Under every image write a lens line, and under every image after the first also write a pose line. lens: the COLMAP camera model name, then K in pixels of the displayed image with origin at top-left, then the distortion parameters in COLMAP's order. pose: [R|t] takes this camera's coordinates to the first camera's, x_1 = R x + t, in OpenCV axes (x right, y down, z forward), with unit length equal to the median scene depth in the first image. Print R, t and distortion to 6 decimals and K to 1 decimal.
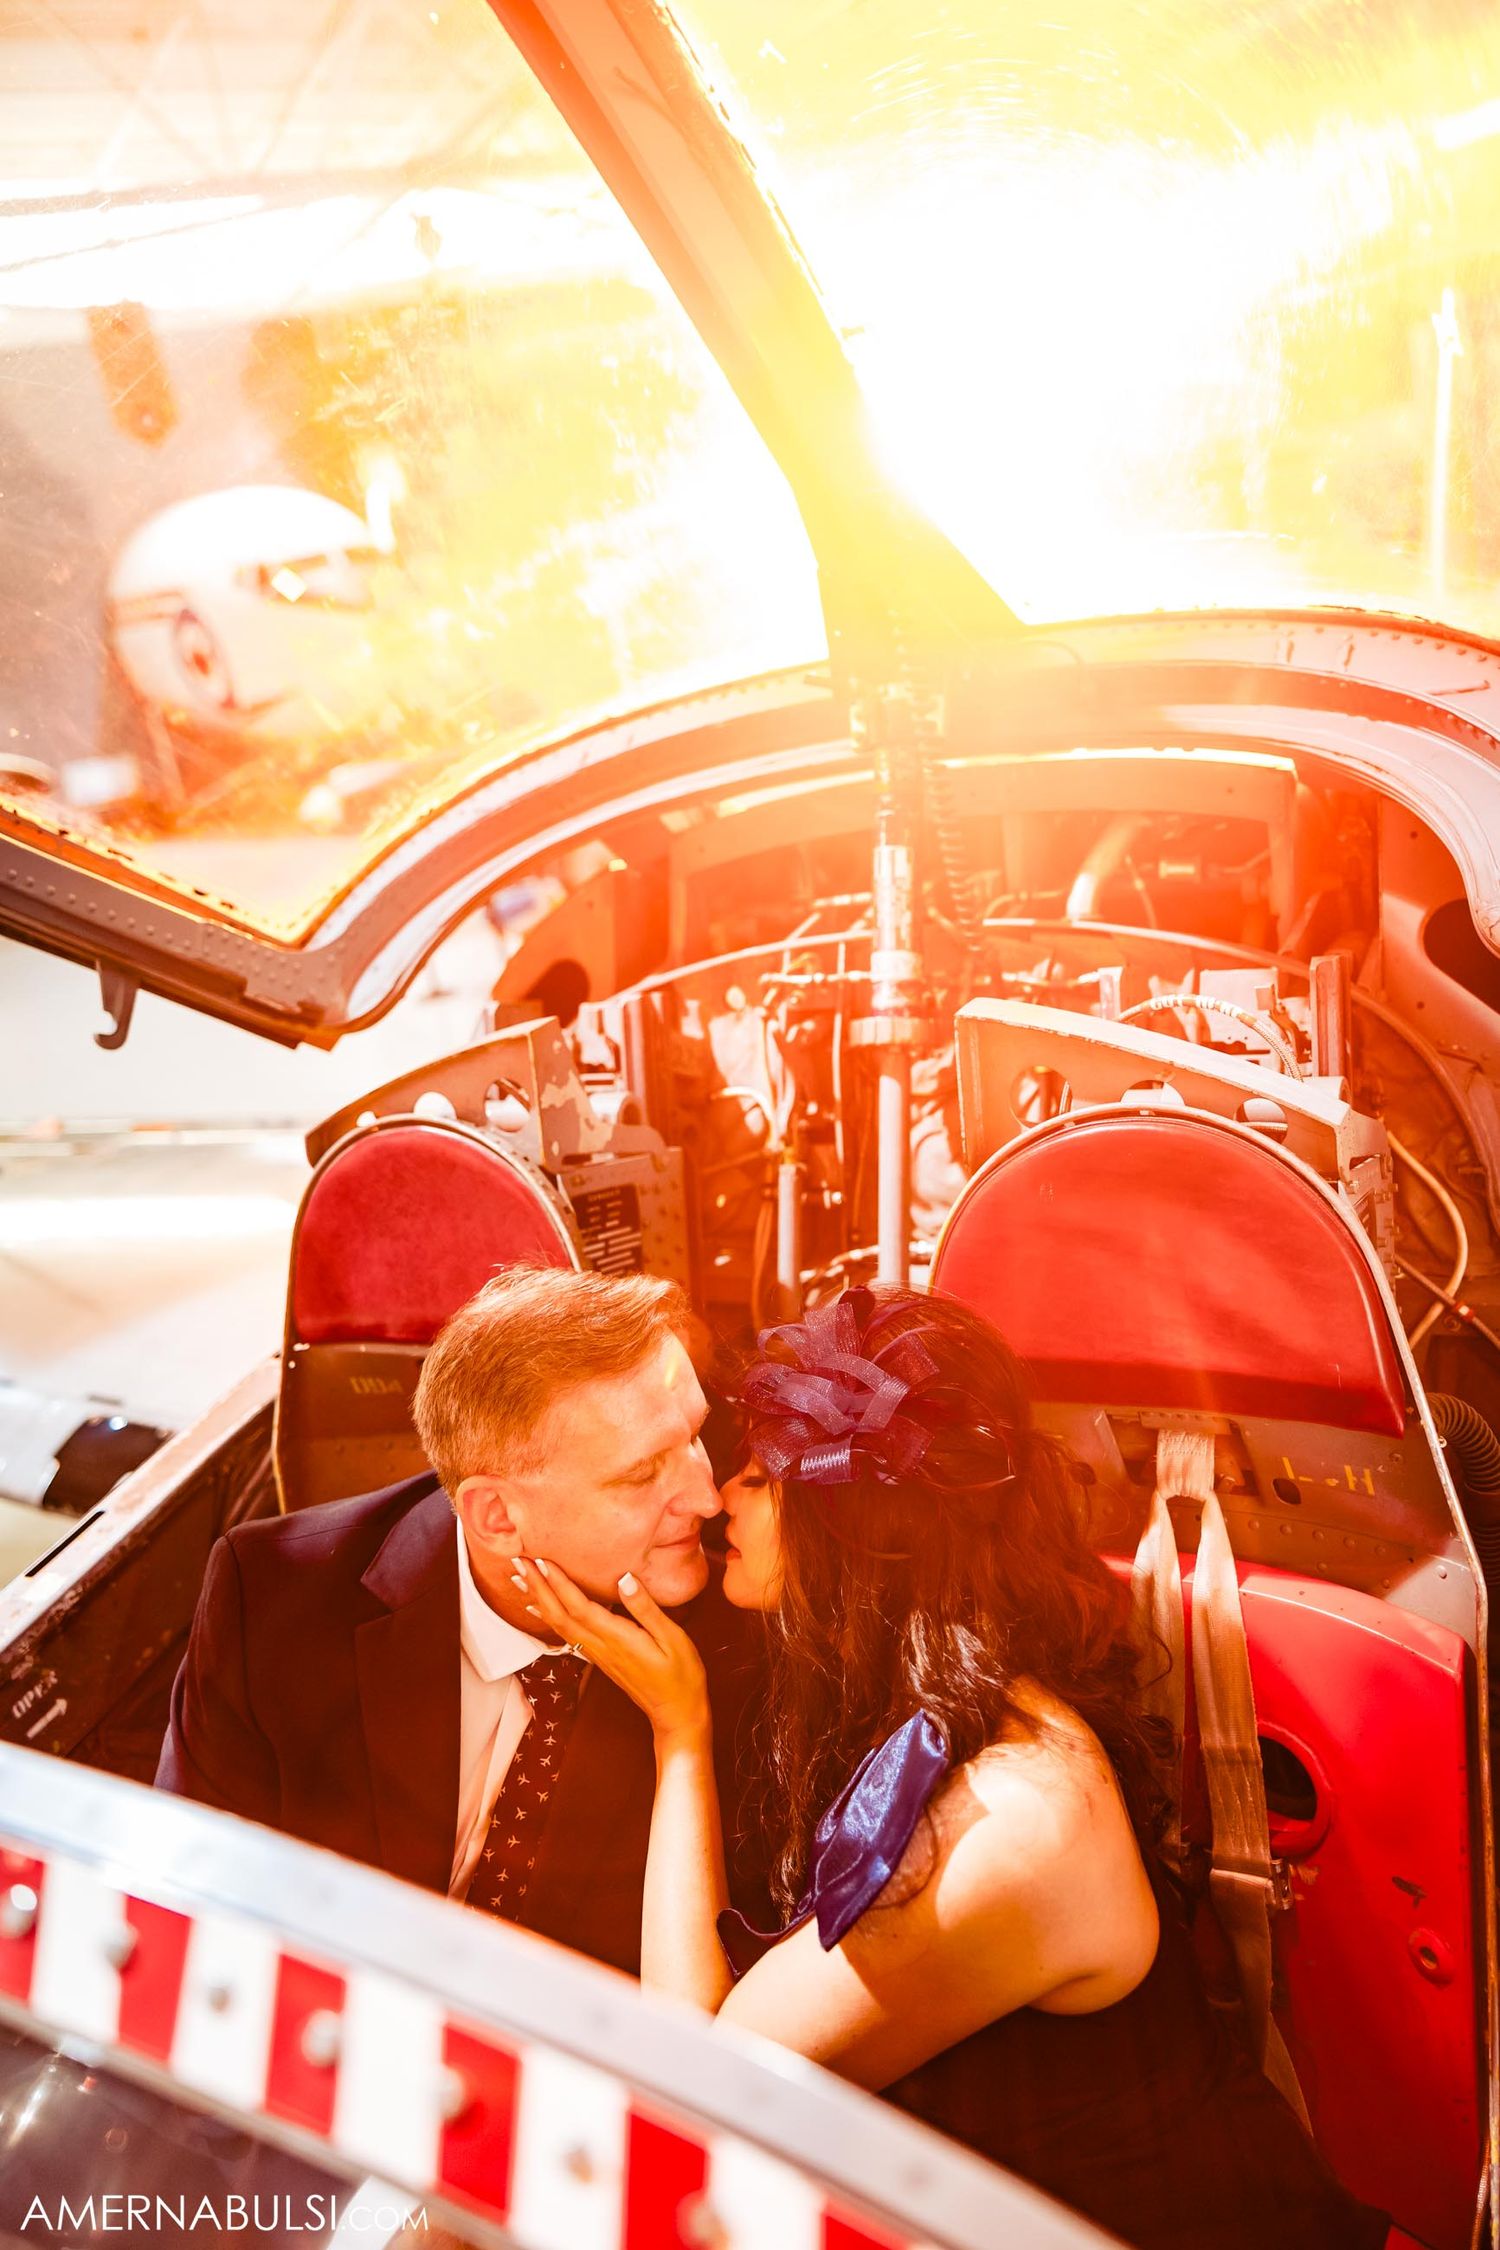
lens RADIAL K [[1720.5, 0, 756.3], [0, 1720.5, 1115.3], [0, 0, 1]] dist [-0.003968, -0.000531]
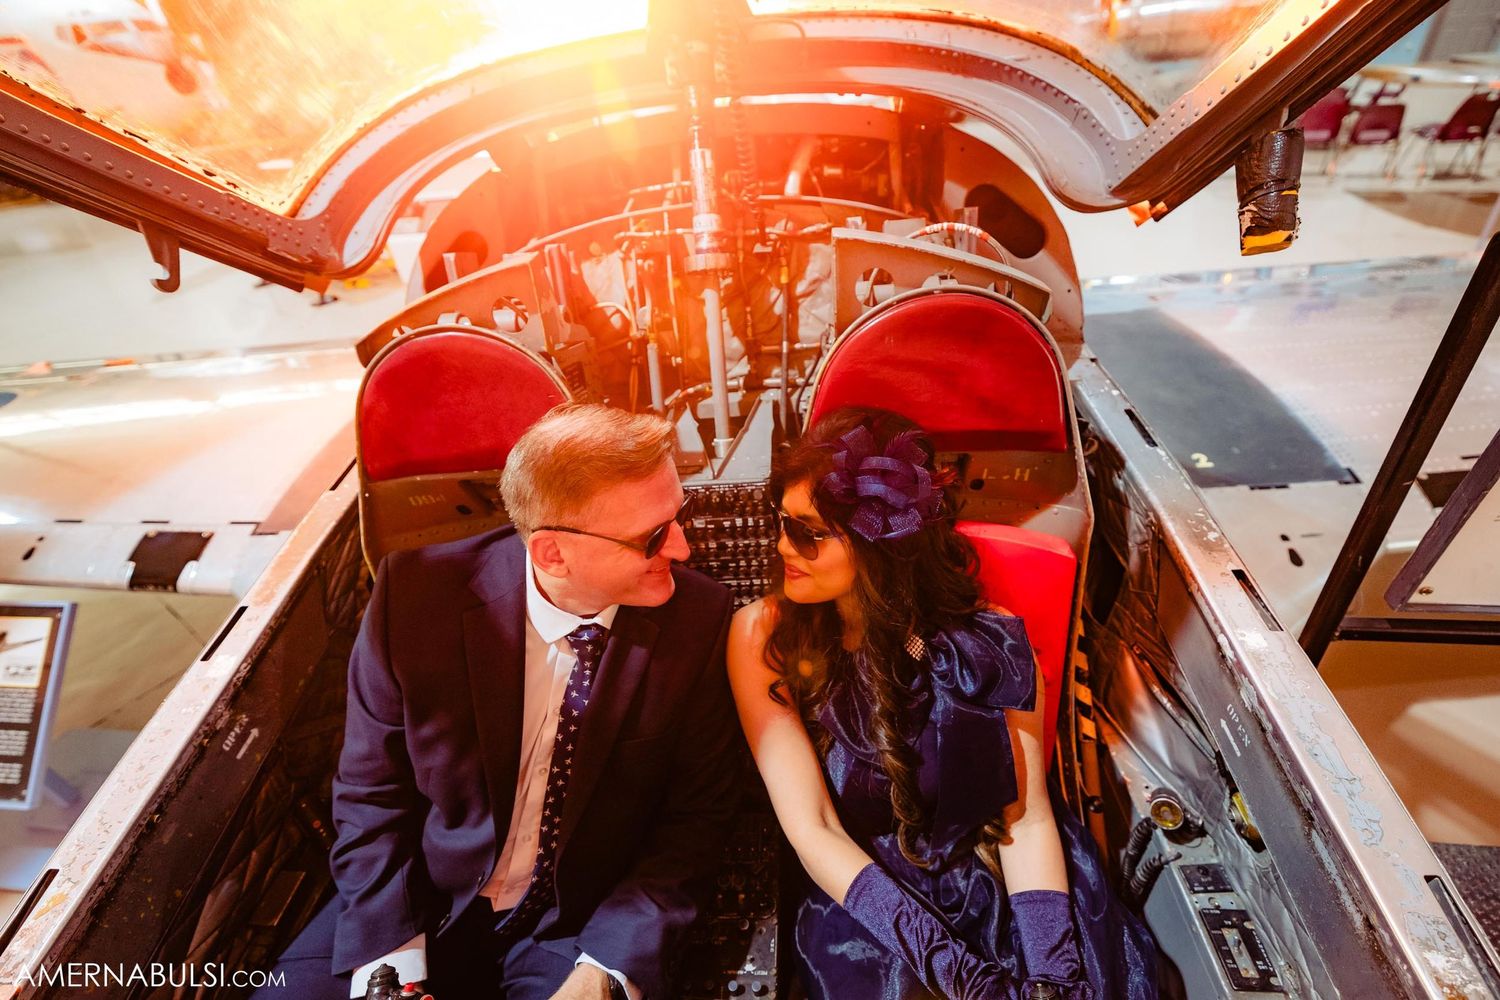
lens RADIAL K [[687.8, 0, 750.0], [0, 687.8, 500.0], [0, 0, 1]] dist [-0.001307, 0.000695]
pose [[0.909451, -0.157216, 0.384945, -0.198341], [0.059592, 0.965490, 0.253530, 0.010827], [-0.411520, -0.207633, 0.887434, 0.301561]]
